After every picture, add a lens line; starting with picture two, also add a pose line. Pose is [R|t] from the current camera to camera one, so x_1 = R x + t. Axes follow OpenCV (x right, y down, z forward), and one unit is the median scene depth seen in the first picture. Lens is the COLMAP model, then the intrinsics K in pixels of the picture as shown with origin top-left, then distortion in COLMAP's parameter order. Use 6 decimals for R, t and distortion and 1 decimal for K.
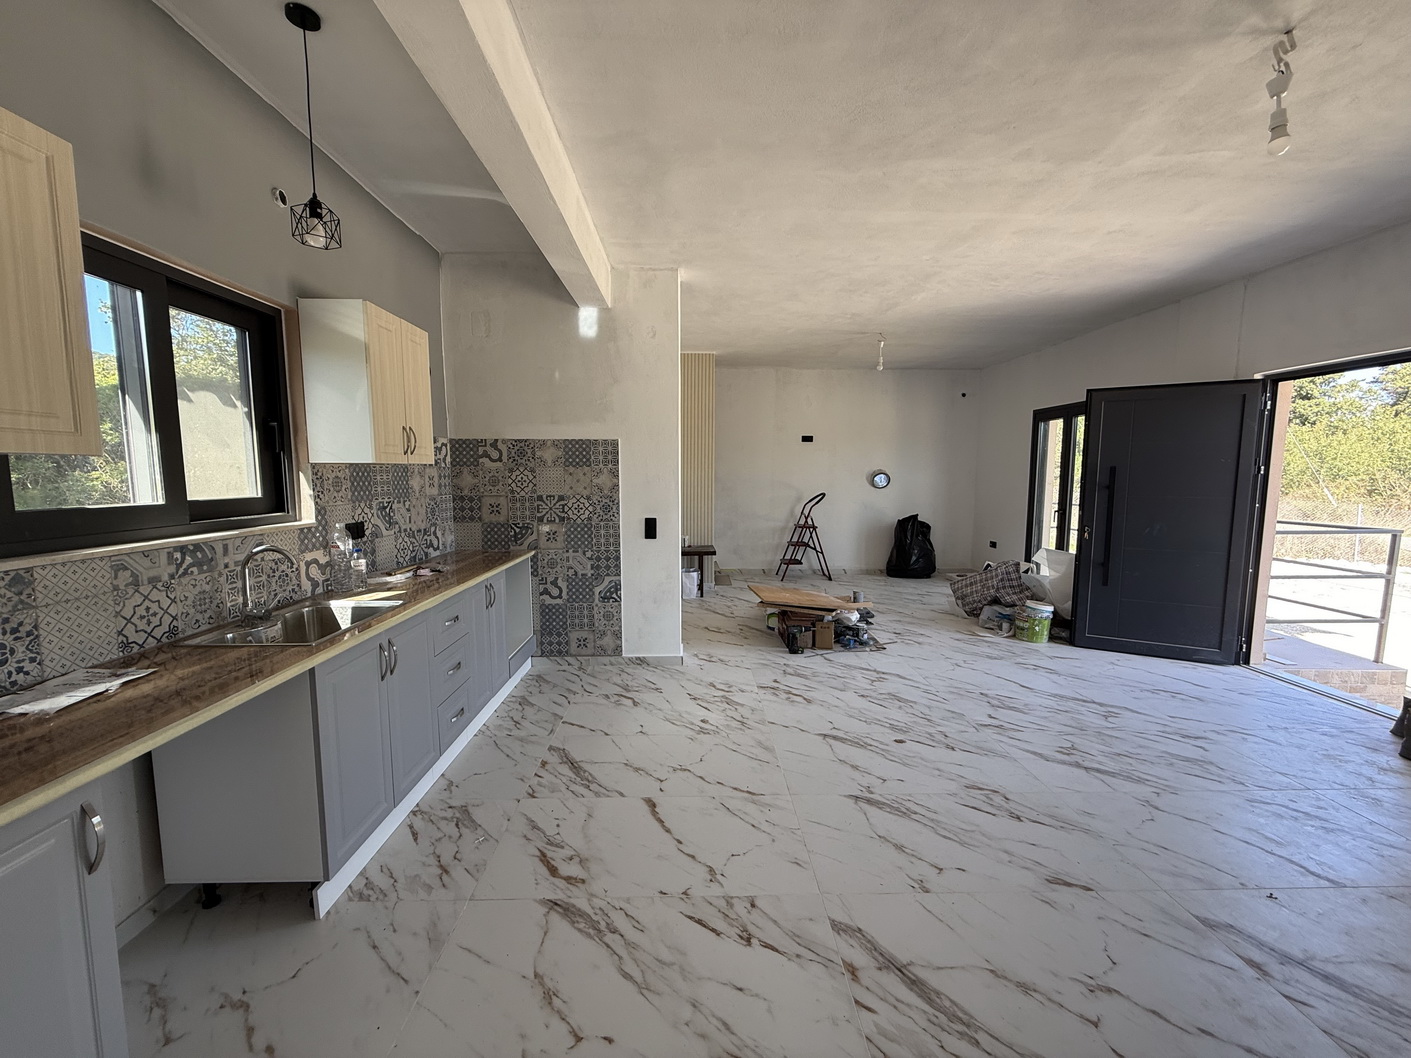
lens RADIAL K [[562.2, 0, 702.8], [0, 562.2, 531.3], [0, 0, 1]] dist [-0.000161, 0.000354]
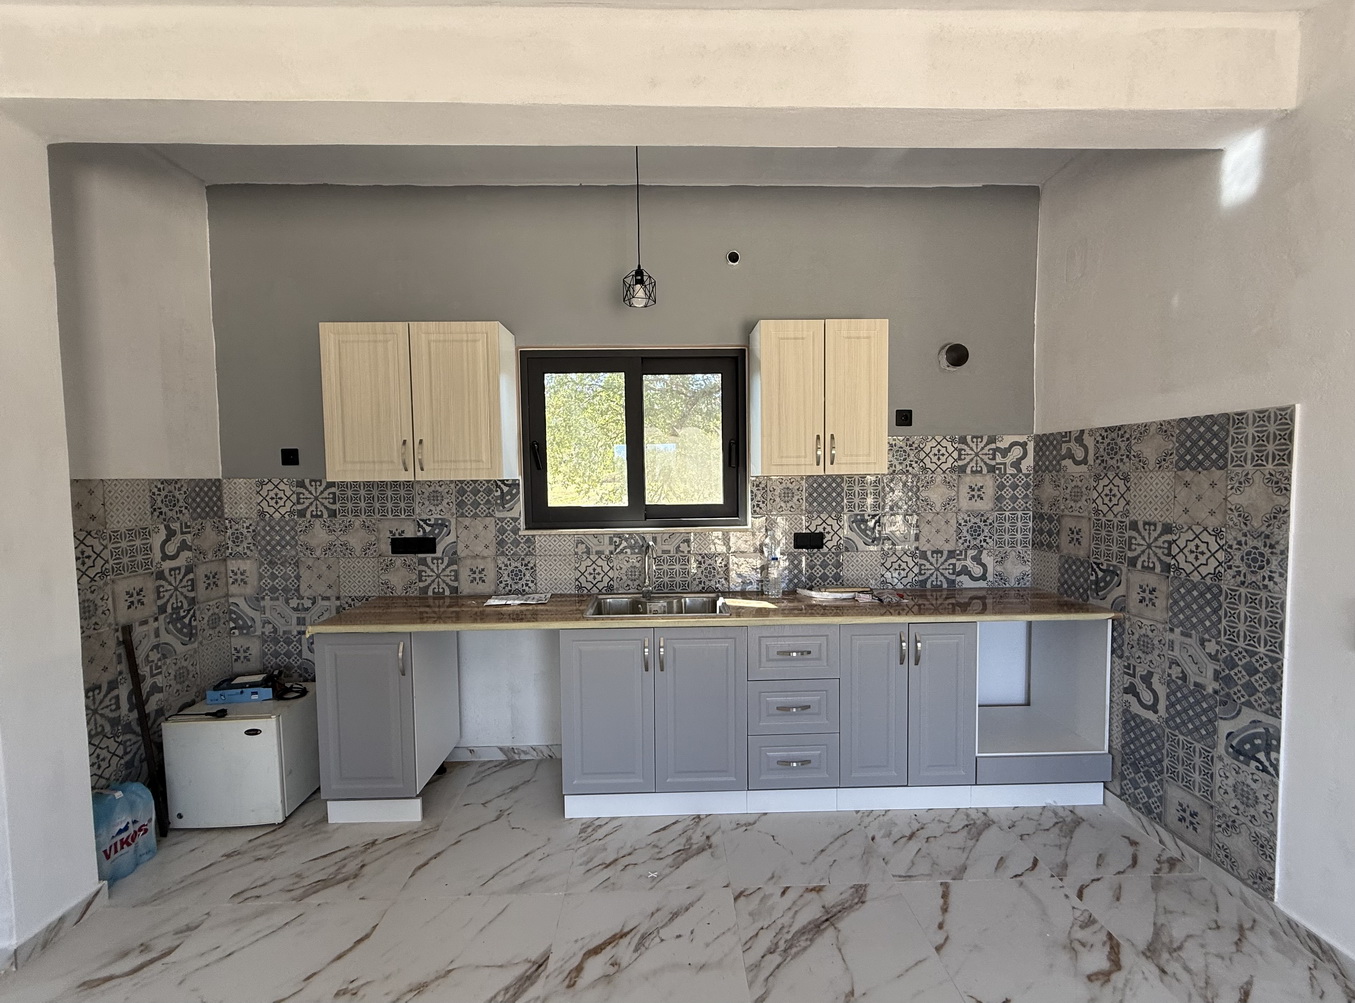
lens RADIAL K [[561.9, 0, 676.1], [0, 561.9, 510.2], [0, 0, 1]] dist [-0.001063, -0.000129]
pose [[0.008214, 0.055341, -0.998434, 0.280939], [-0.091418, 0.994328, 0.054361, -0.063588], [0.995779, 0.090828, 0.013226, 0.530360]]
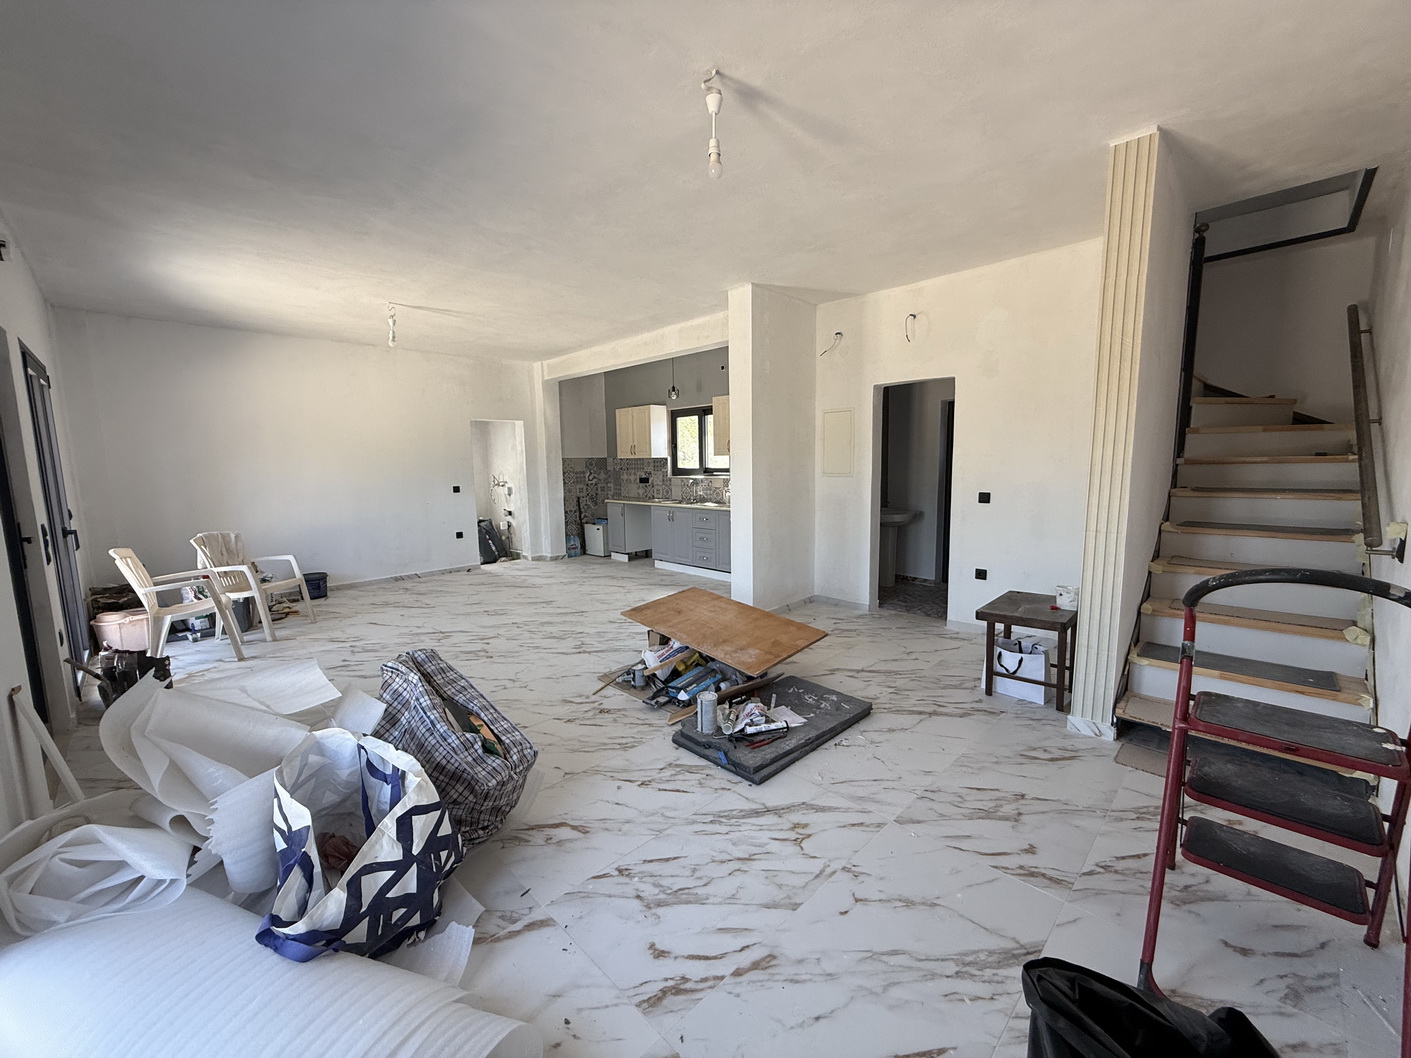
lens RADIAL K [[562.2, 0, 702.8], [0, 562.2, 531.3], [0, 0, 1]] dist [-0.000161, 0.000354]
pose [[-0.724745, 0.097276, -0.682116, 0.854699], [-0.056274, 0.978320, 0.199308, -0.193417], [0.686716, 0.182833, -0.703558, 1.867003]]
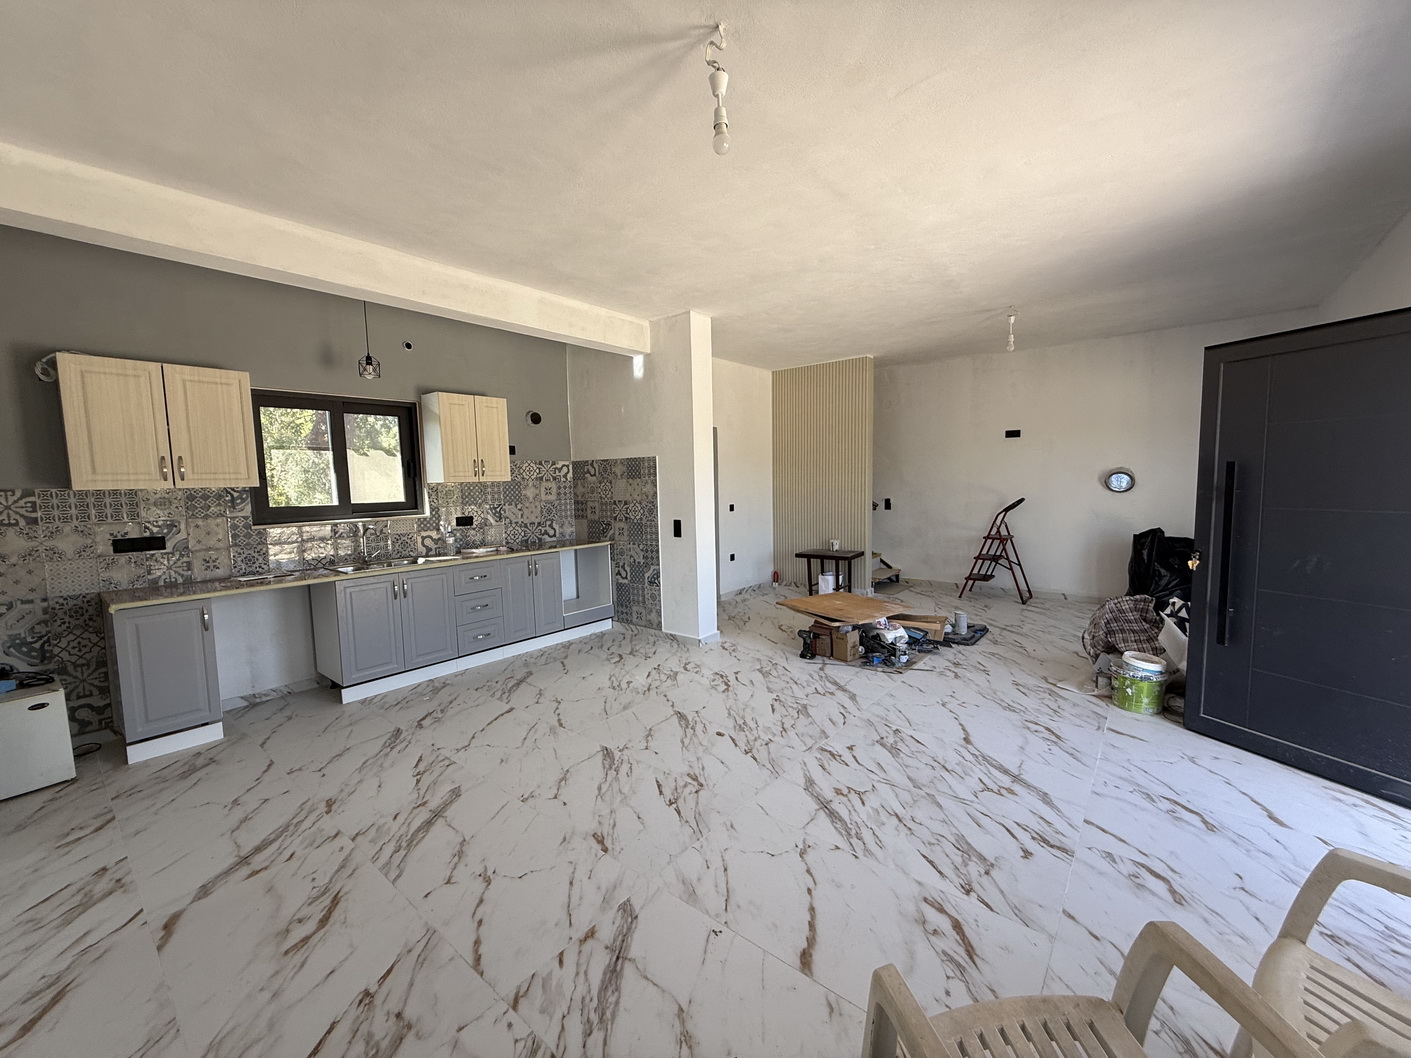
lens RADIAL K [[562.2, 0, 702.8], [0, 562.2, 531.3], [0, 0, 1]] dist [-0.000161, 0.000354]
pose [[0.759532, 0.042064, -0.649108, 0.749927], [-0.044319, 0.998934, 0.012875, -0.017563], [0.648958, 0.018988, 0.760587, 0.118817]]
